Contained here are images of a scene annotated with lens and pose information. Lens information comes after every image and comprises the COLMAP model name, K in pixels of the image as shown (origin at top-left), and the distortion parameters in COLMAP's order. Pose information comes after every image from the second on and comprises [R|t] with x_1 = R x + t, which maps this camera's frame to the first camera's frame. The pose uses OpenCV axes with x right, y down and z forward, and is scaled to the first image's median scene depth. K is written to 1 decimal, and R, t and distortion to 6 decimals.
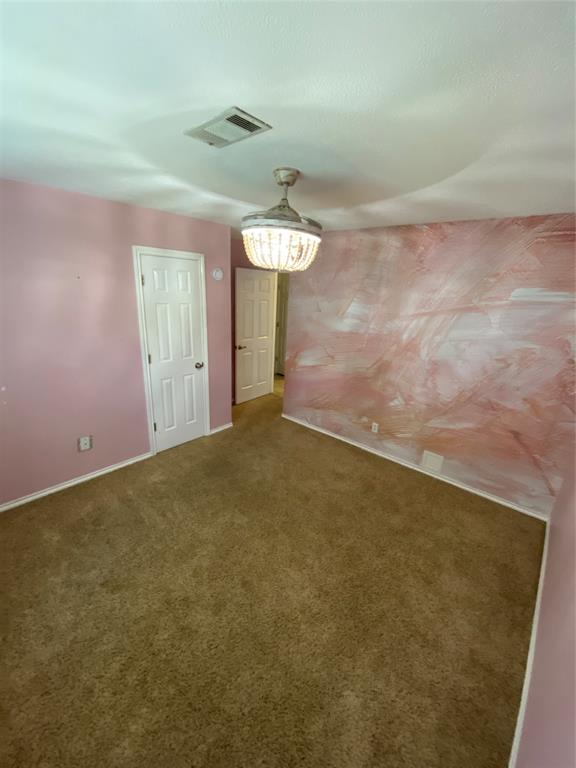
lens RADIAL K [[311.4, 0, 283.9], [0, 311.4, 383.3], [0, 0, 1]] dist [0.000150, -0.001573]
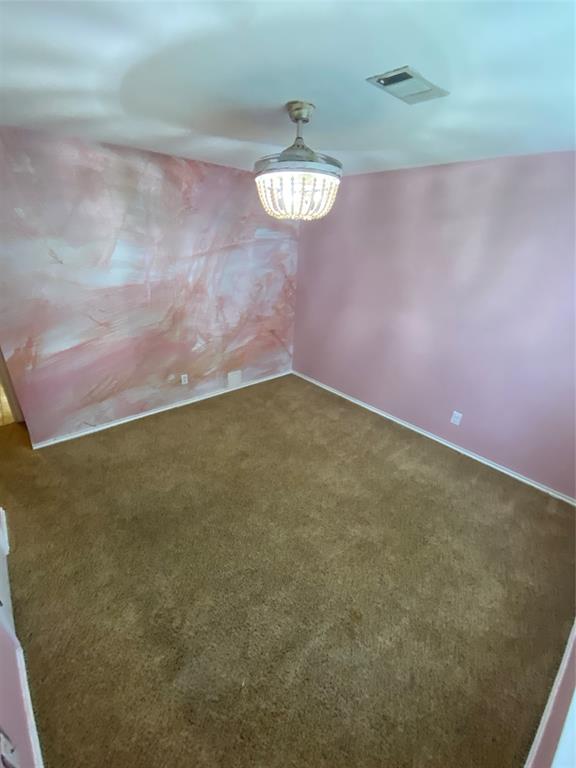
lens RADIAL K [[311.4, 0, 291.1], [0, 311.4, 381.4], [0, 0, 1]] dist [0.000150, -0.001573]
pose [[0.135329, -0.440085, 0.887700, -0.604583], [0.258611, 0.880574, 0.397127, -0.174196], [-0.956455, 0.175826, 0.232978, 0.510481]]
